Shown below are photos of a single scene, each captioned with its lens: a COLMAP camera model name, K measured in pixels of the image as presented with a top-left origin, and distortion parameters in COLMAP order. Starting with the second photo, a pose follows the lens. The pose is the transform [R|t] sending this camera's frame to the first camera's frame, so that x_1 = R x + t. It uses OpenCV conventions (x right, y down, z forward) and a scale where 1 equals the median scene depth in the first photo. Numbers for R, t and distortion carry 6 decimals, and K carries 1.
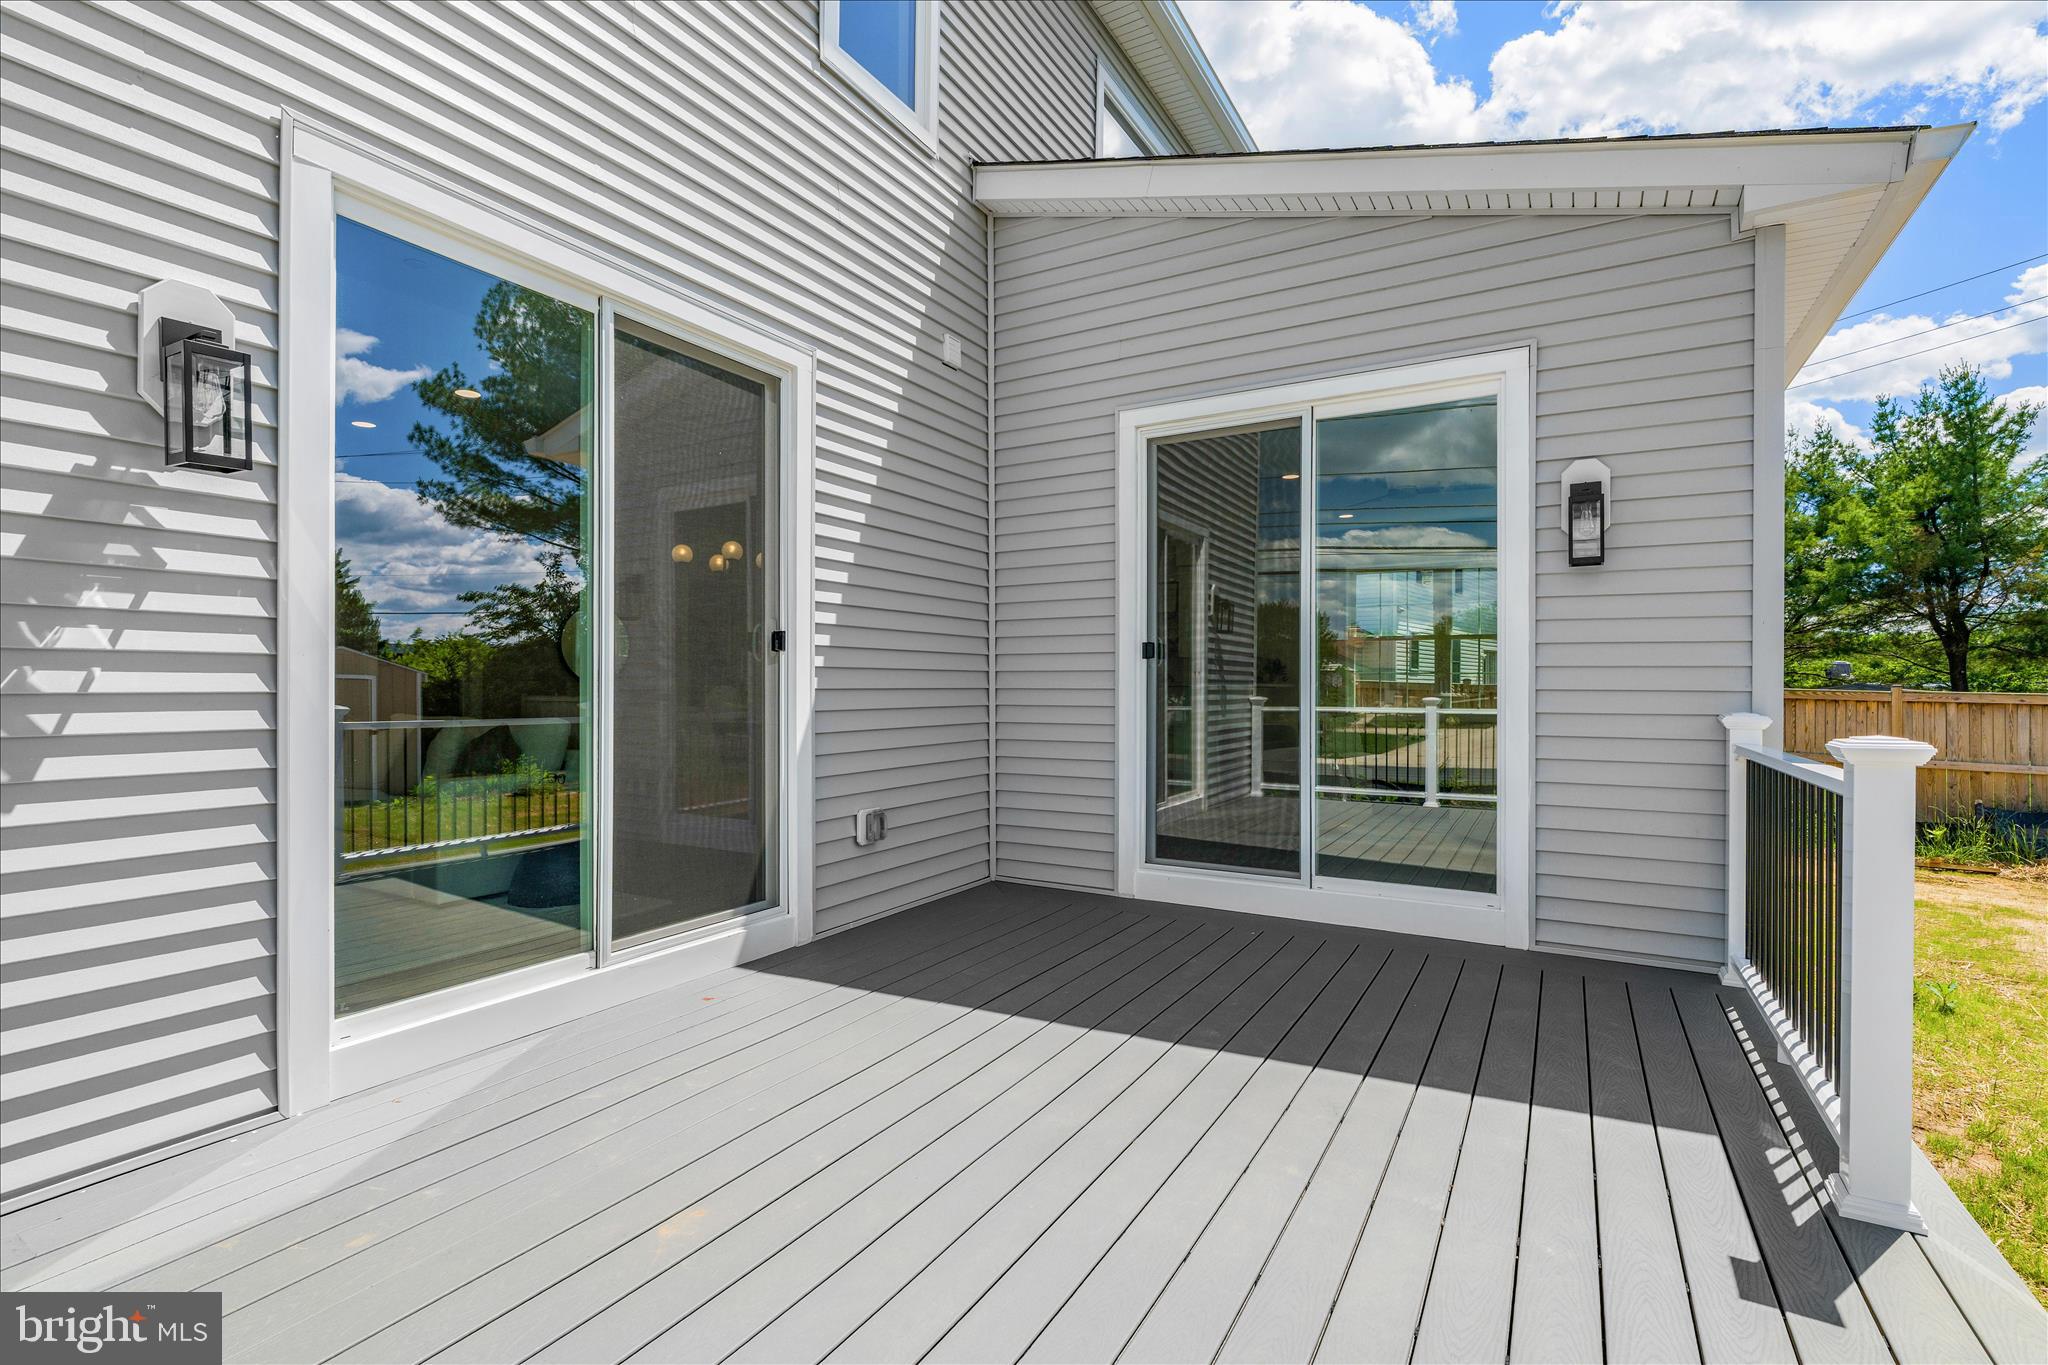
lens RADIAL K [[931.5, 0, 1027.1], [0, 931.5, 686.1], [0, 0, 1]] dist [-0.006128, 0.001390]
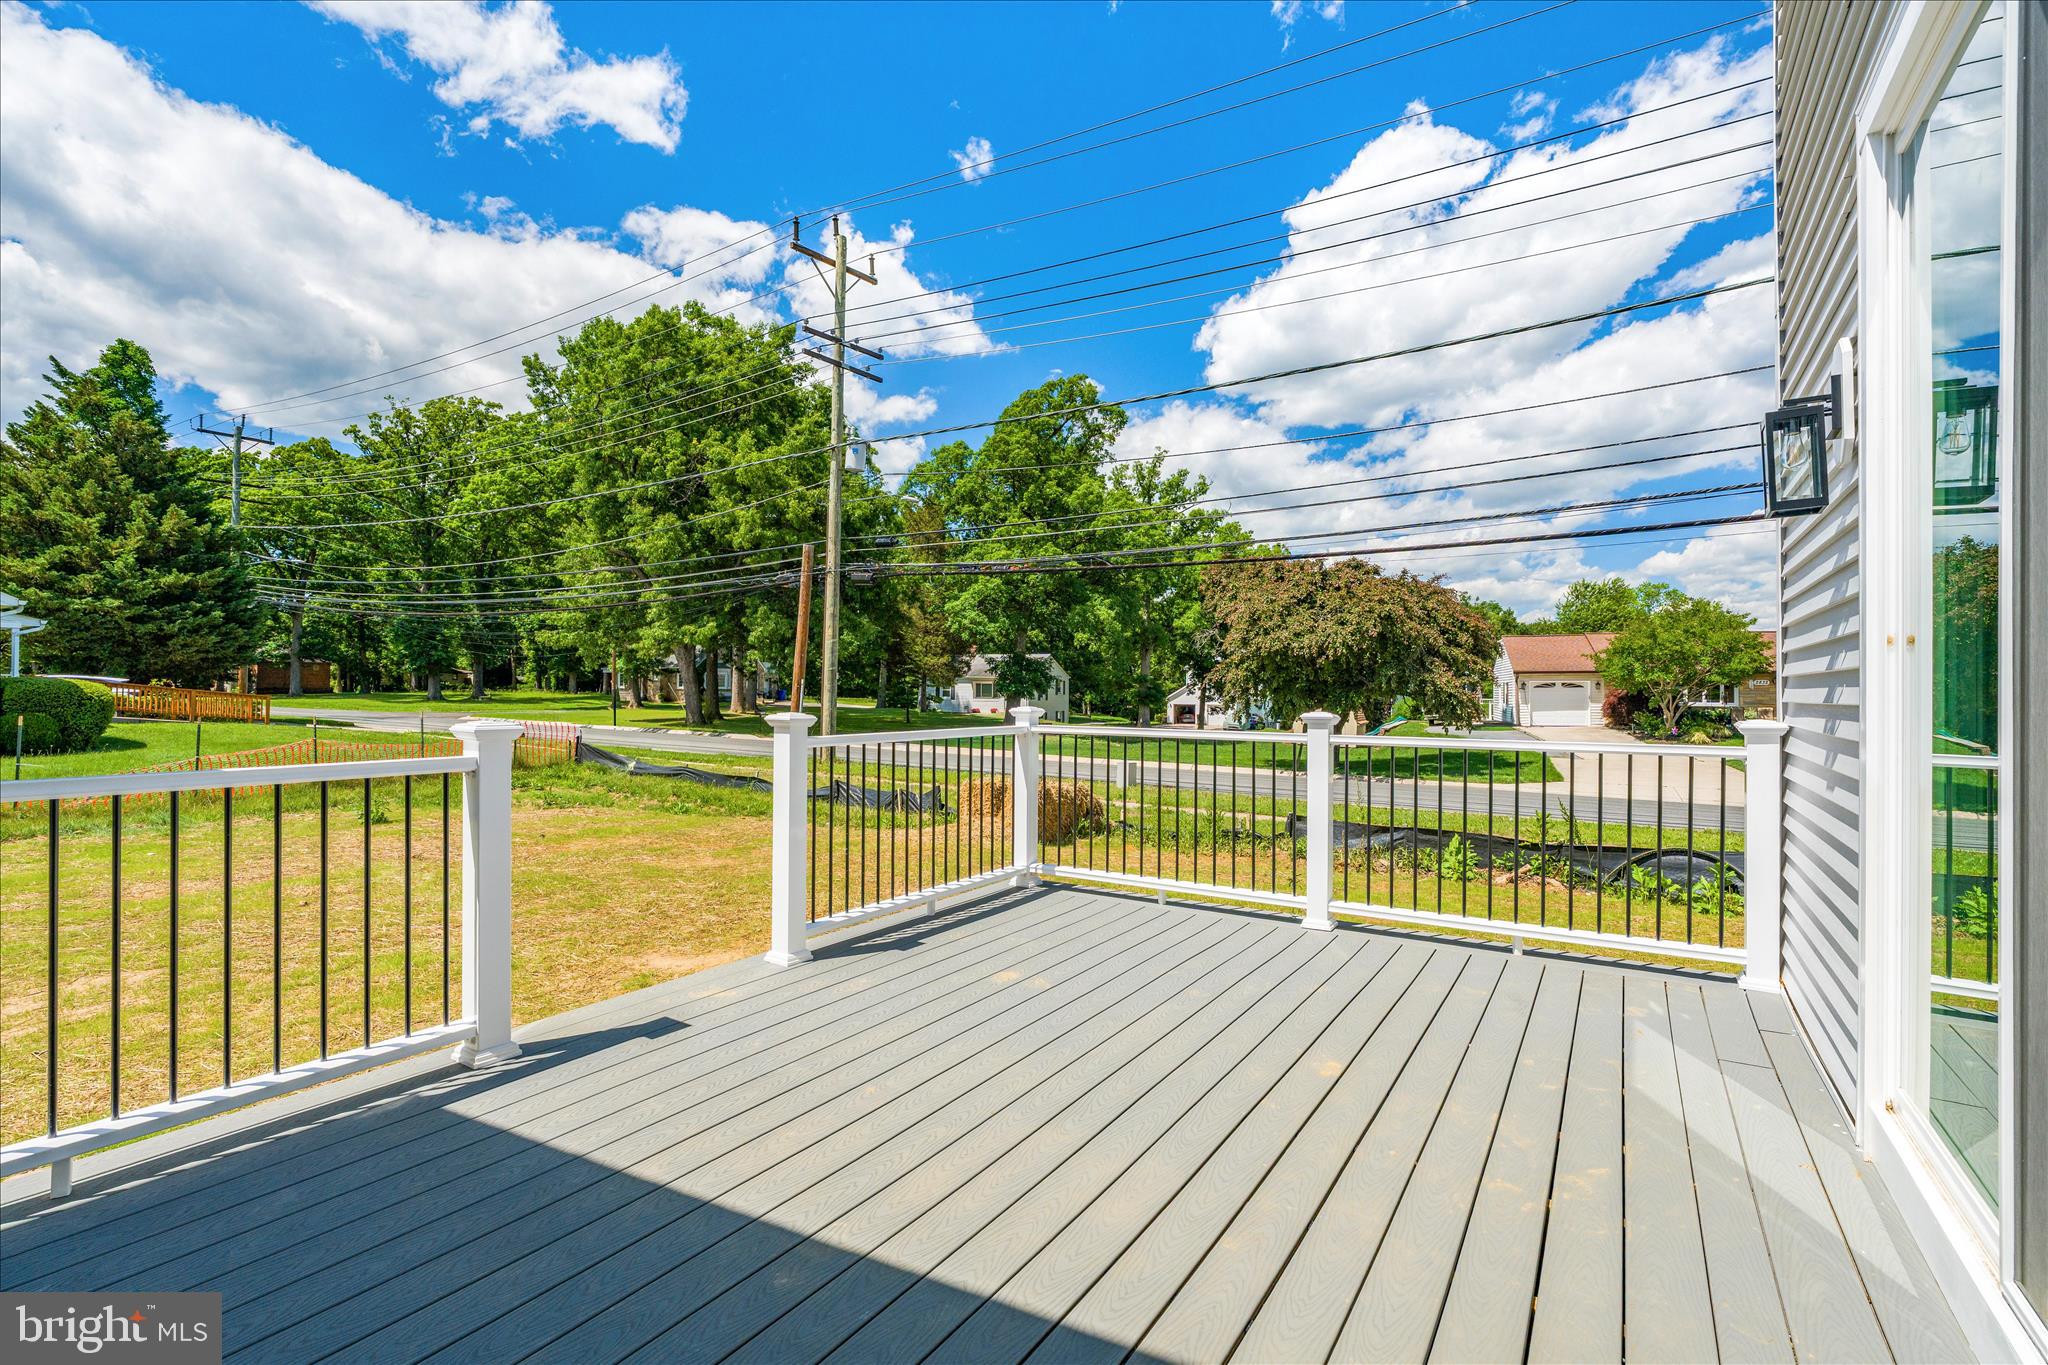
lens RADIAL K [[931.5, 0, 1023.2], [0, 931.5, 691.9], [0, 0, 1]] dist [-0.006128, 0.001390]
pose [[-0.999065, -0.010788, 0.041876, 0.037496], [-0.011064, 0.999918, -0.006379, 0.010203], [-0.041804, -0.006836, -0.999102, 1.808836]]
